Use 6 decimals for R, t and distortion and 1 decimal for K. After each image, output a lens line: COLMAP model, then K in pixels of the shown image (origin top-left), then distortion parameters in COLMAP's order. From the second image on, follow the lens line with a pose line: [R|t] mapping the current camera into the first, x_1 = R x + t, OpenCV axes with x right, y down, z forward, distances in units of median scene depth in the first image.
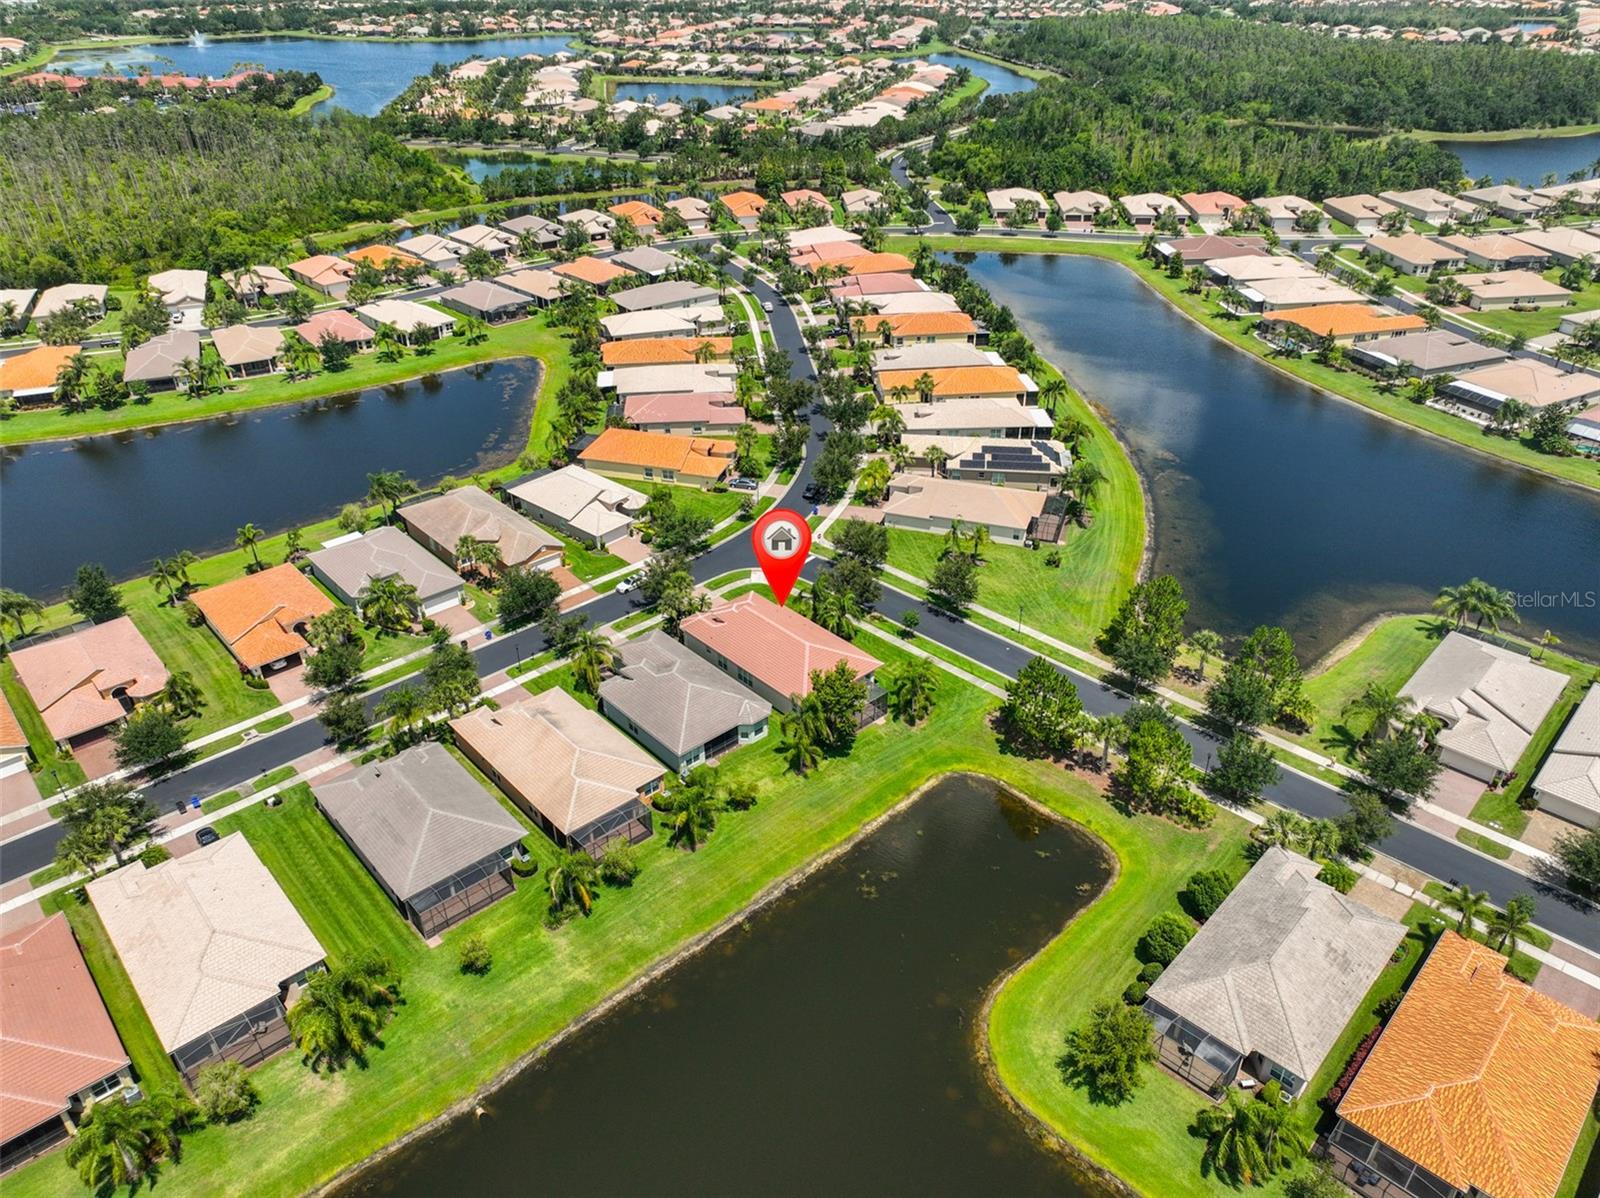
lens RADIAL K [[1125.5, 0, 800.0], [0, 1125.5, 599.0], [0, 0, 1]] dist [0.001999, 0.017663]
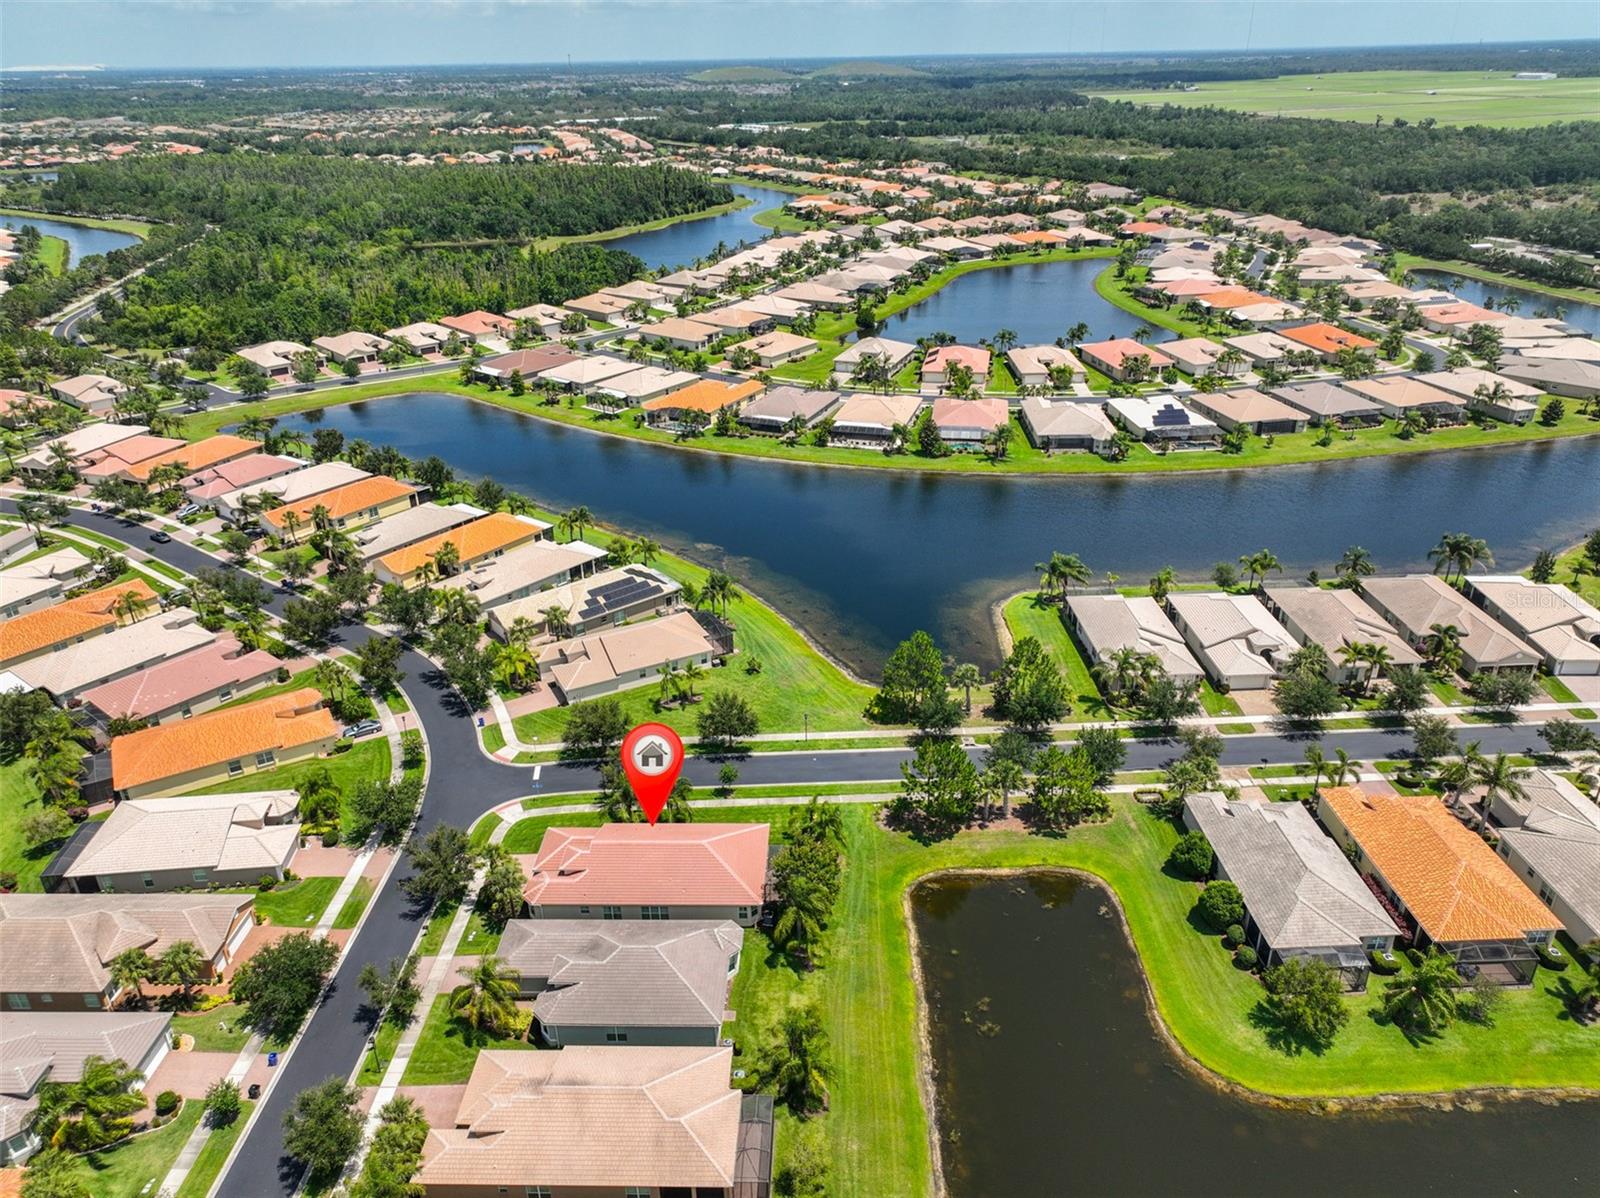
lens RADIAL K [[1130.8, 0, 800.0], [0, 1130.8, 599.0], [0, 0, 1]] dist [0.003714, 0.003598]
pose [[0.684791, -0.321143, 0.654162, -0.337052], [0.383381, 0.922160, 0.051377, -0.111347], [-0.619742, 0.215611, 0.754607, 0.183439]]
